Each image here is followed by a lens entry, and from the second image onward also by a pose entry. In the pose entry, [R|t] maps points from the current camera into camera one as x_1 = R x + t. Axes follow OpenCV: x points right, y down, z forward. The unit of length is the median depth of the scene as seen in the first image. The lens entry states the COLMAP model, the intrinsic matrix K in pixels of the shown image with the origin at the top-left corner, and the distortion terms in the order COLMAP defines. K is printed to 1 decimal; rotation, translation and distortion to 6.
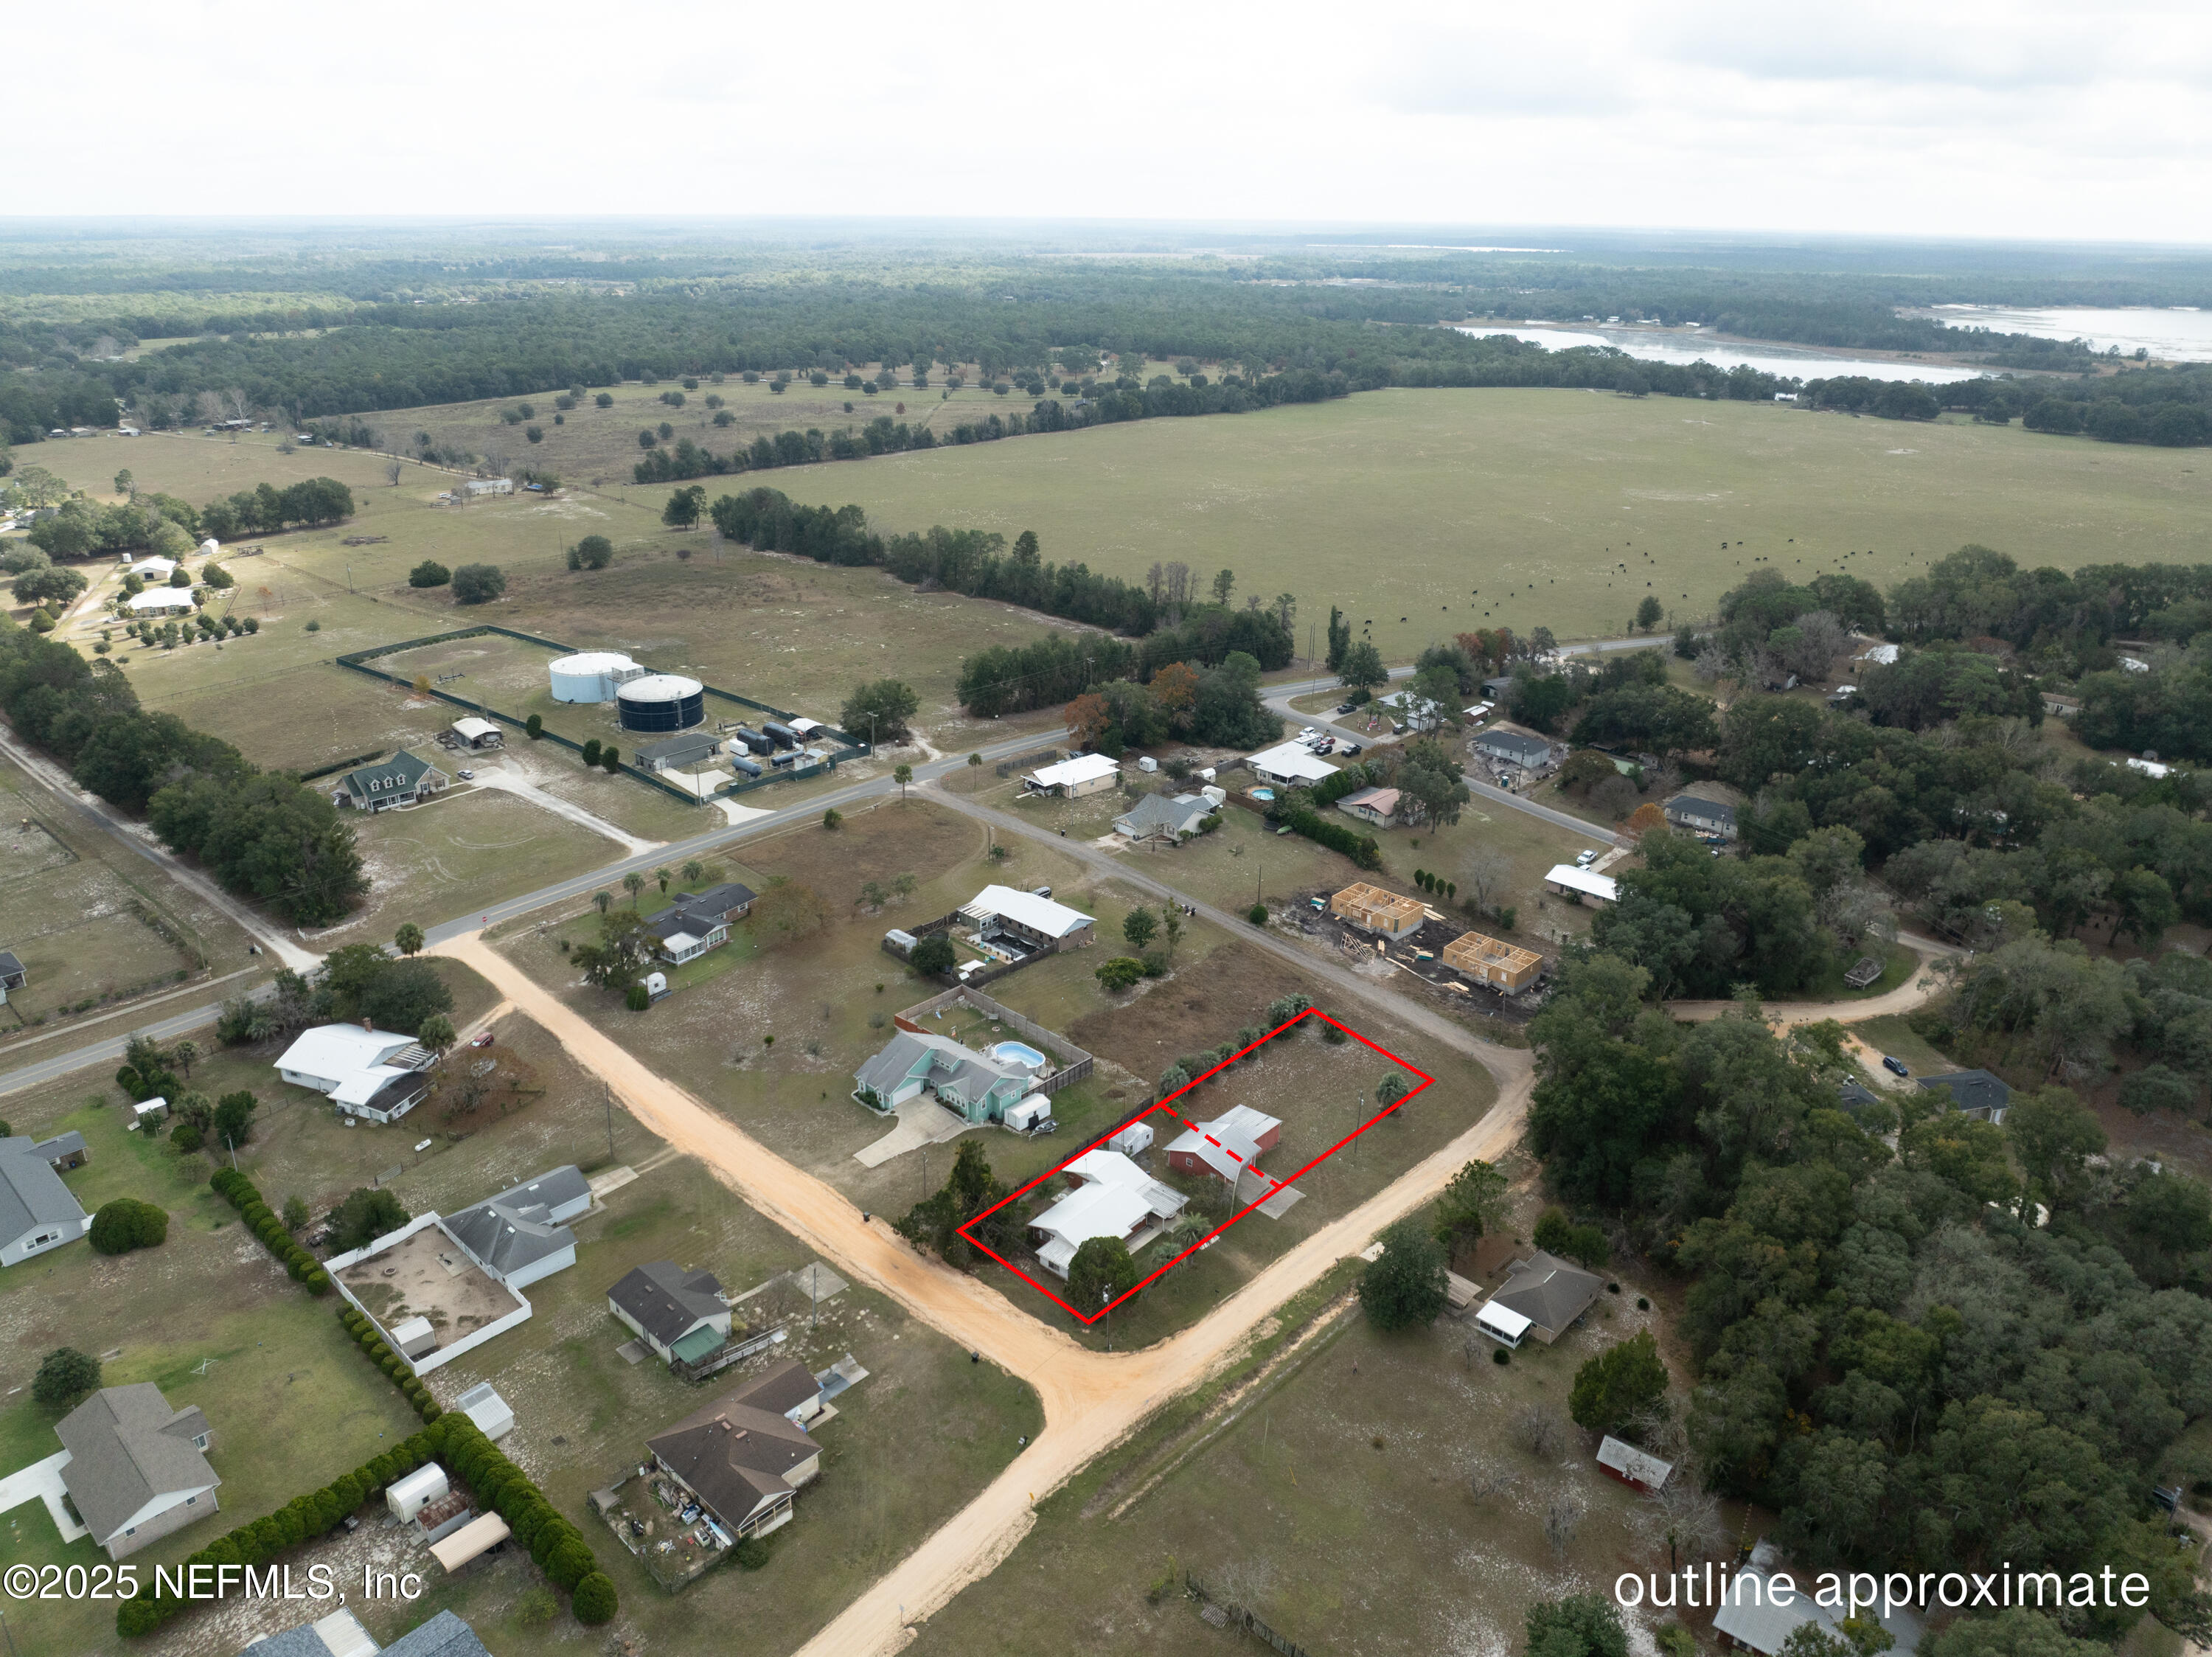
lens RADIAL K [[1569.5, 0, 1110.9], [0, 1569.5, 795.0], [0, 0, 1]] dist [-0.004329, -0.054599]
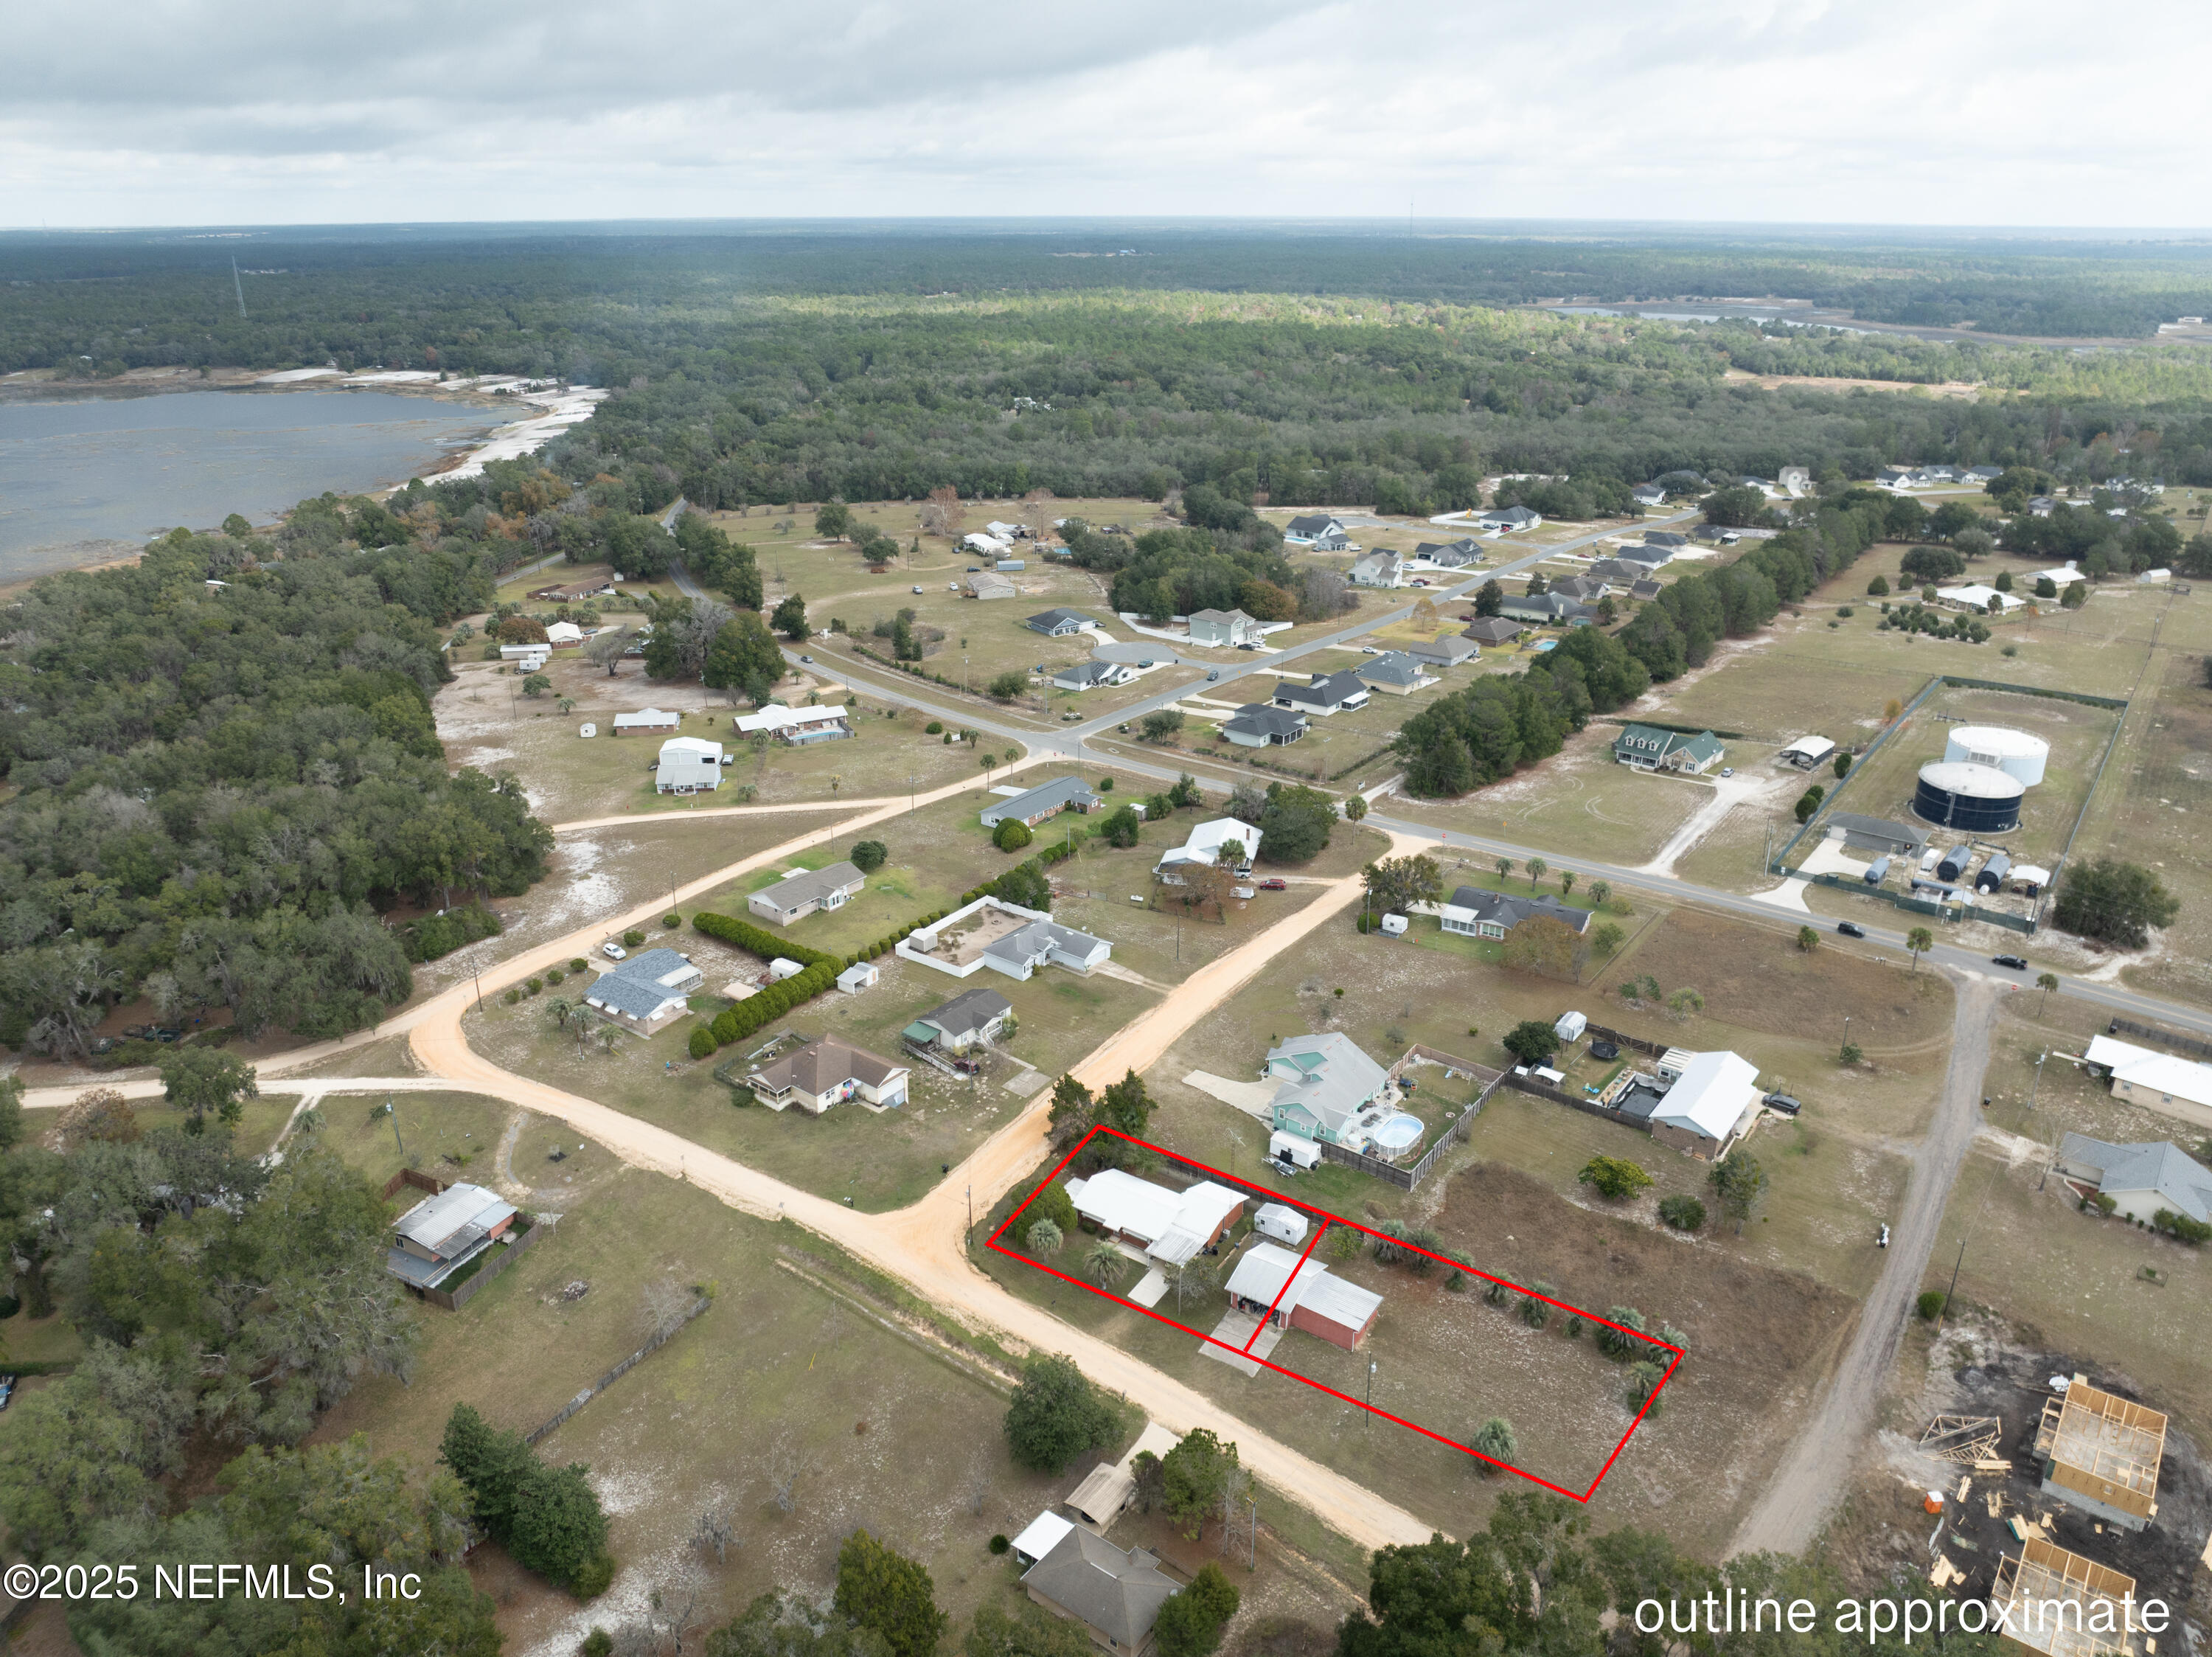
lens RADIAL K [[1560.6, 0, 1106.0], [0, 1560.6, 828.5], [0, 0, 1]] dist [-0.033381, -0.005917]
pose [[0.090044, 0.359303, -0.928867, 0.630746], [-0.348044, 0.885204, 0.308674, -0.189779], [0.933144, 0.295492, 0.204760, 0.533632]]
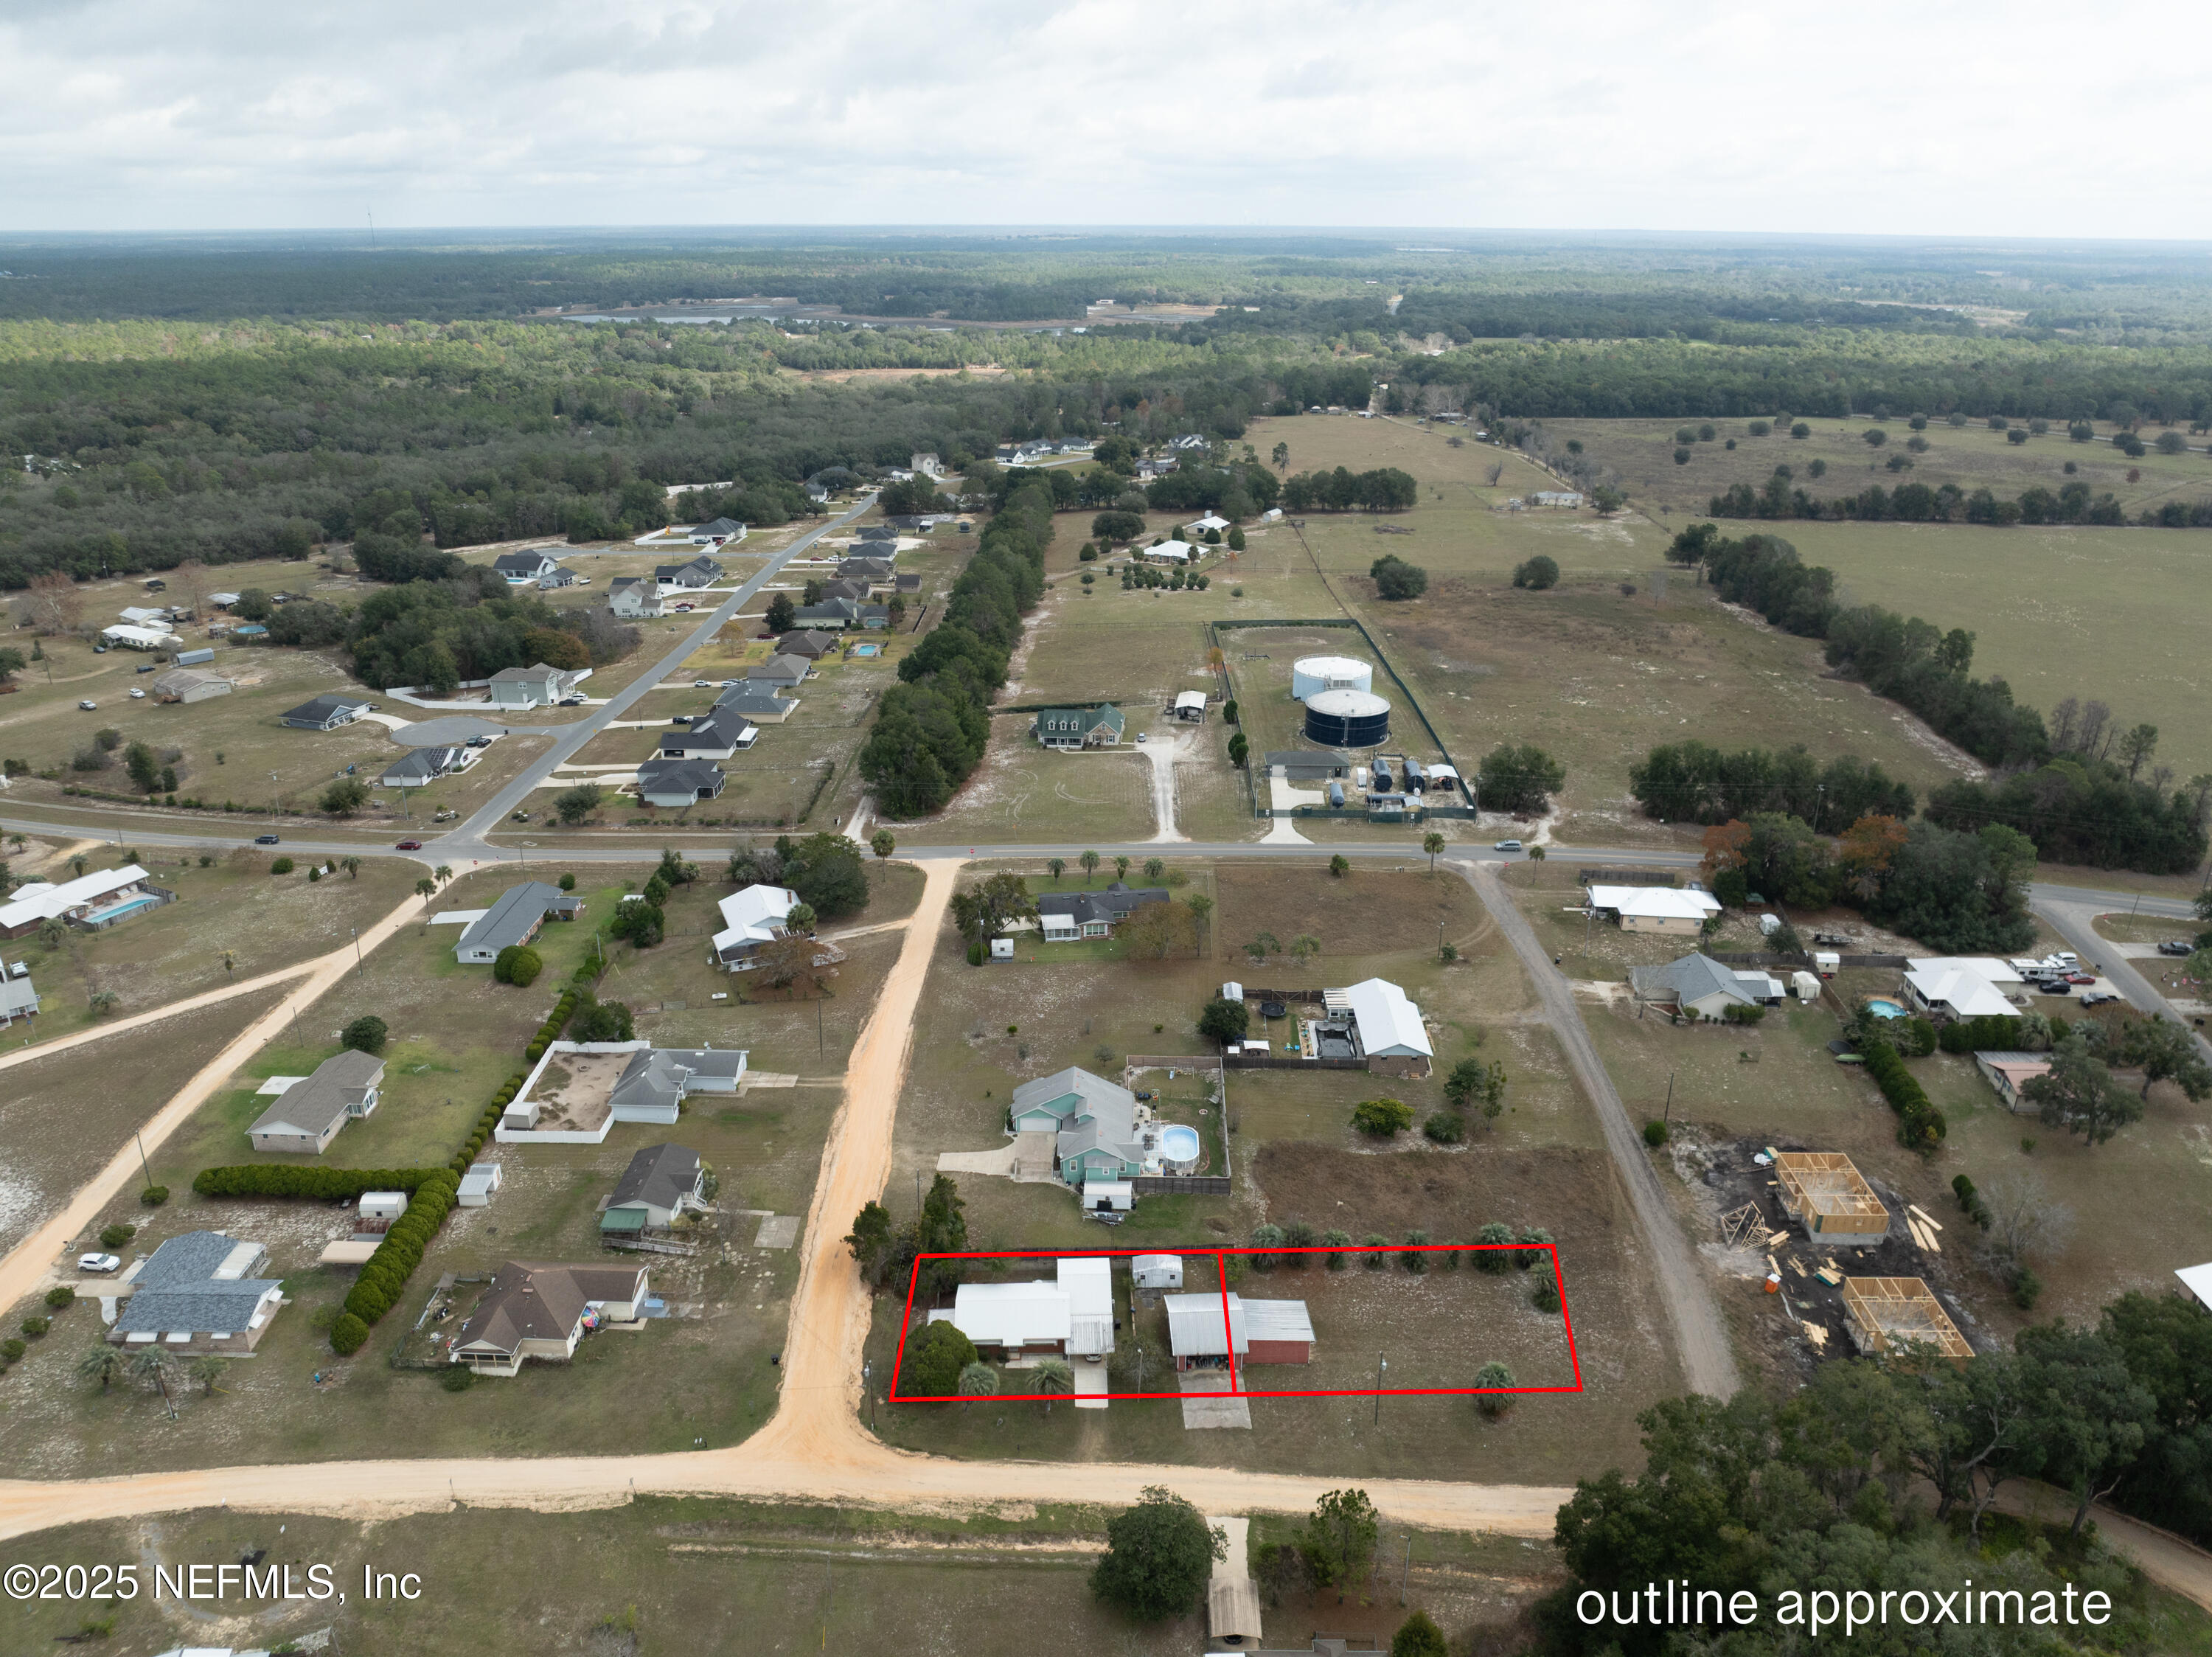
lens RADIAL K [[1560.6, 0, 1106.0], [0, 1560.6, 828.5], [0, 0, 1]] dist [-0.033381, -0.005917]
pose [[0.659677, 0.267878, -0.702188, 0.445469], [-0.260440, 0.957908, 0.120759, -0.096451], [0.704980, 0.103216, 0.701676, 0.278773]]
